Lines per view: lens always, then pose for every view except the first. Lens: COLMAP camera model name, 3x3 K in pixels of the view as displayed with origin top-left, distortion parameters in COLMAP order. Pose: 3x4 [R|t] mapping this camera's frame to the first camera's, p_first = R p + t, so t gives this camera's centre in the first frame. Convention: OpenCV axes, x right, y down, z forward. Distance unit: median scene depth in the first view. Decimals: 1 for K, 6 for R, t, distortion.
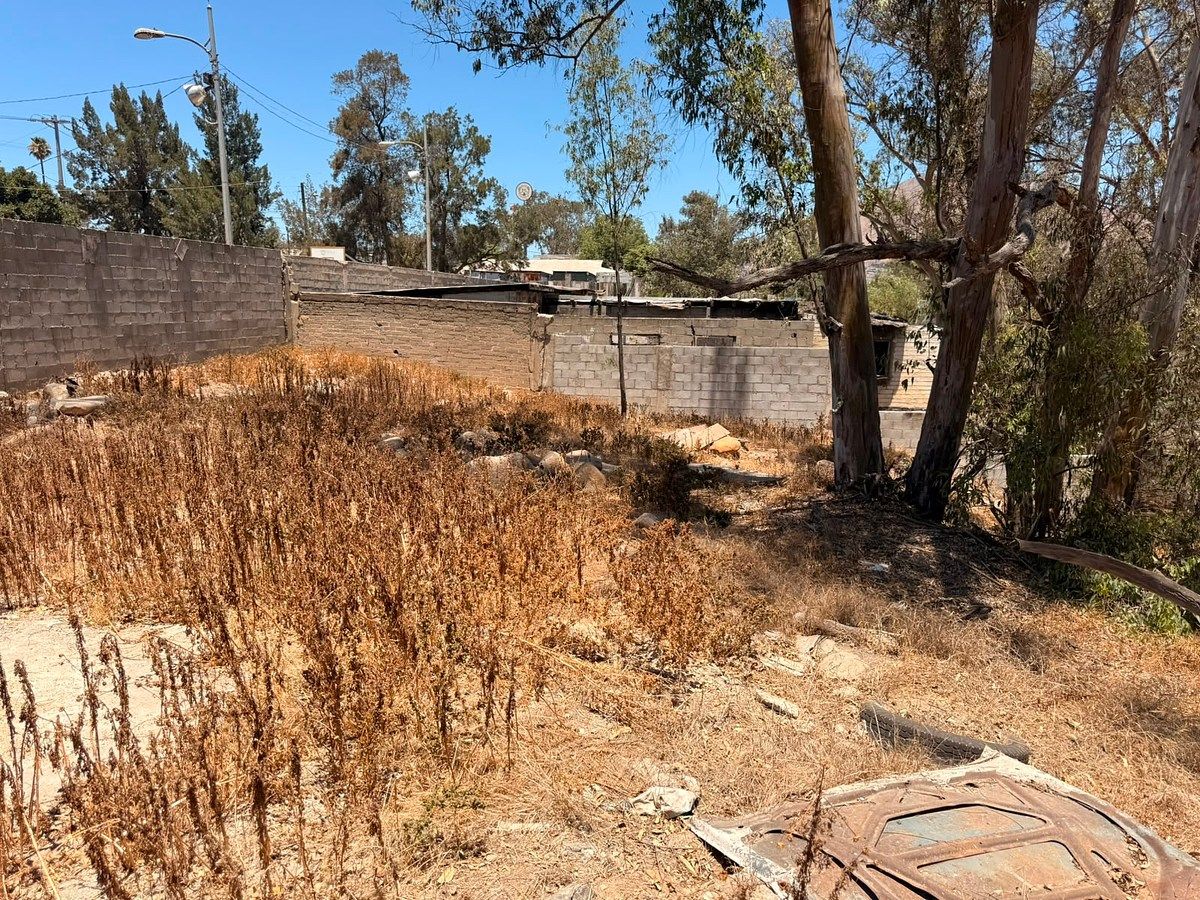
lens RADIAL K [[846.7, 0, 590.7], [0, 846.7, 454.9], [0, 0, 1]] dist [0.064047, -0.071126]
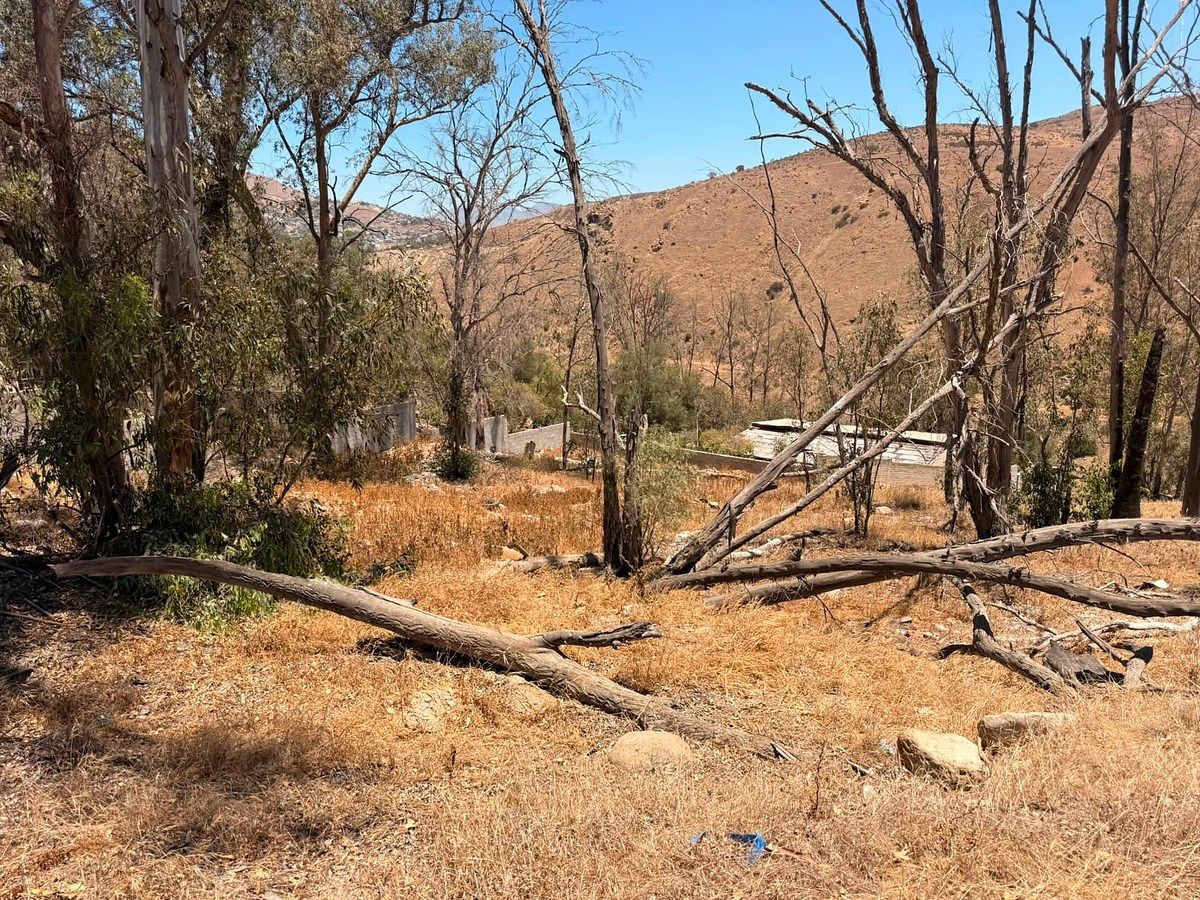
lens RADIAL K [[842.8, 0, 604.6], [0, 842.8, 441.8], [0, 0, 1]] dist [0.097352, -0.135709]
pose [[0.572881, -0.211769, 0.791809, 0.168910], [0.180573, 0.974920, 0.130096, -0.015696], [-0.799501, 0.068449, 0.596752, 0.122146]]
